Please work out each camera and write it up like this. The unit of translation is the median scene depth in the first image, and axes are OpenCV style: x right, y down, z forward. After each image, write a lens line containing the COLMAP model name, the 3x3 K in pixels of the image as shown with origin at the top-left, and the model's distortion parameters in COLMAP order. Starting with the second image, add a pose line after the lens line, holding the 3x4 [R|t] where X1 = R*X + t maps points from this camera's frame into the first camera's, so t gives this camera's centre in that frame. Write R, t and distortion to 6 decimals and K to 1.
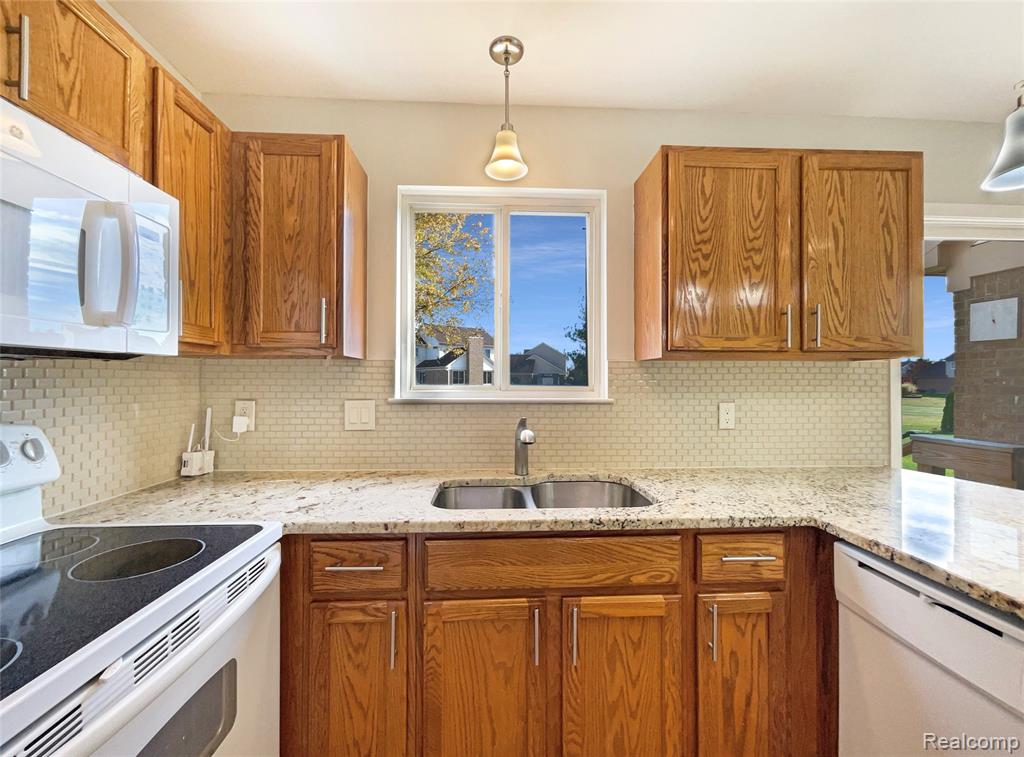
lens RADIAL K [[419.4, 0, 512.0], [0, 419.4, 378.5], [0, 0, 1]] dist [0.000321, 0.000013]
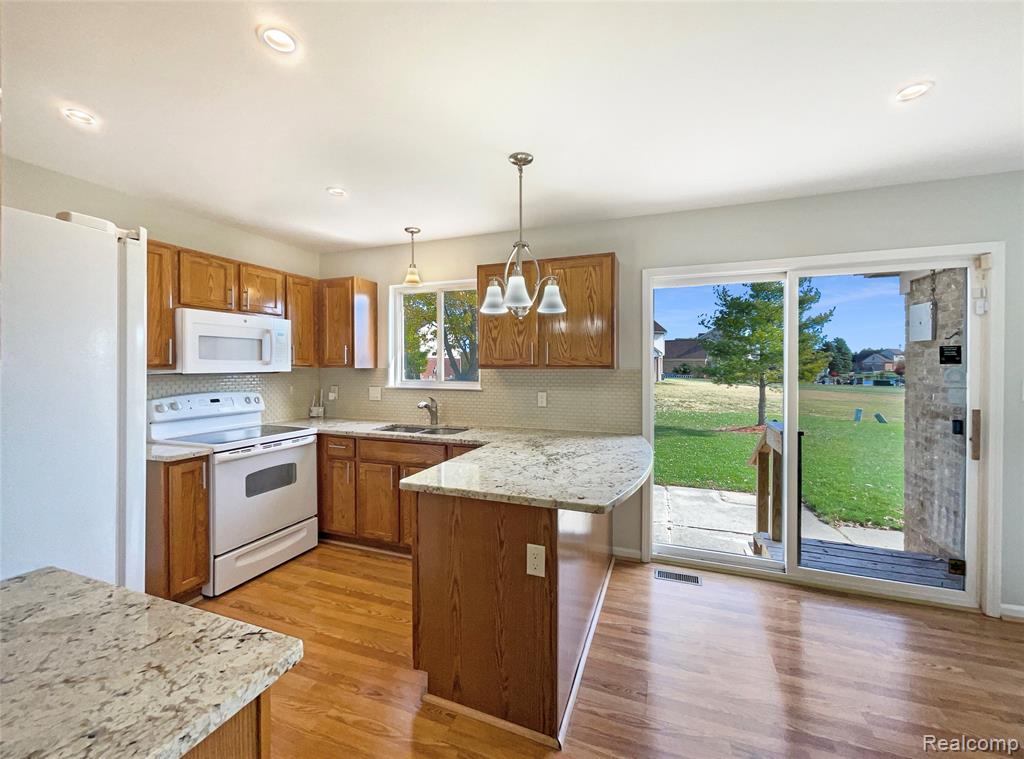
lens RADIAL K [[412.5, 0, 513.1], [0, 412.5, 369.9], [0, 0, 1]] dist [-0.000026, -0.000032]
pose [[0.921362, 0.004349, -0.388681, 1.433672], [0.000386, 0.999927, 0.012104, -0.077239], [0.388705, -0.011303, 0.921293, -0.873992]]
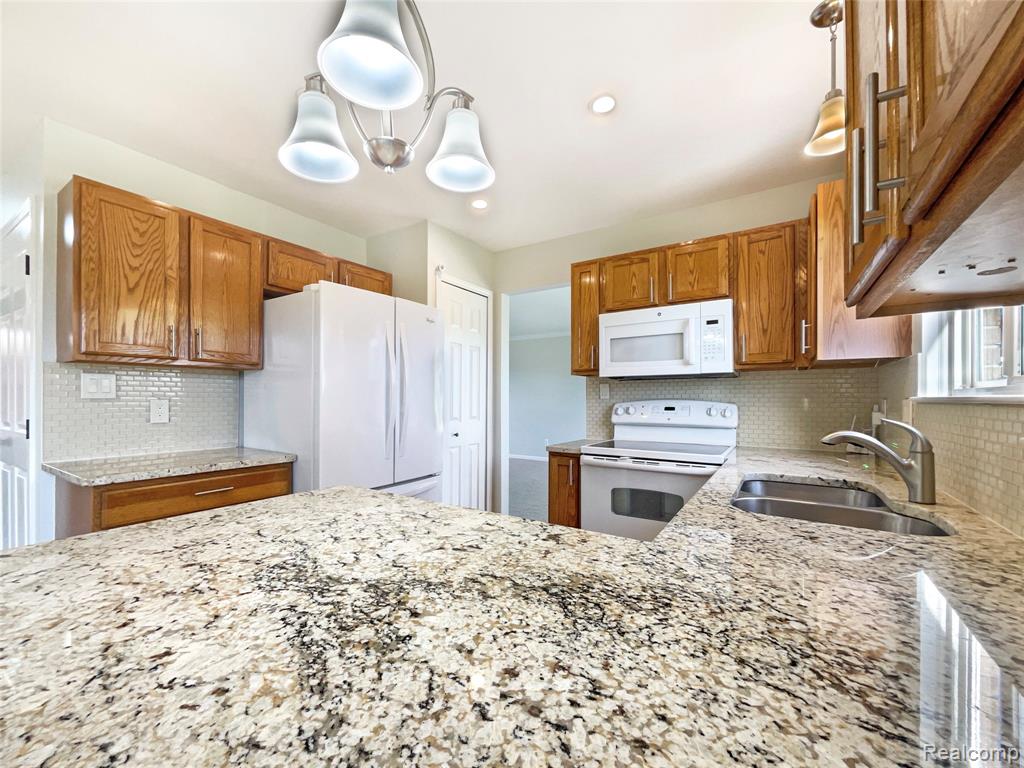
lens RADIAL K [[427.3, 0, 510.4], [0, 427.3, 400.9], [0, 0, 1]] dist [-0.000265, 0.000008]
pose [[-0.583619, 0.000609, -0.812027, 1.242013], [0.000607, 1.000000, 0.000313, 0.070471], [0.812027, -0.000310, -0.583620, 1.050171]]
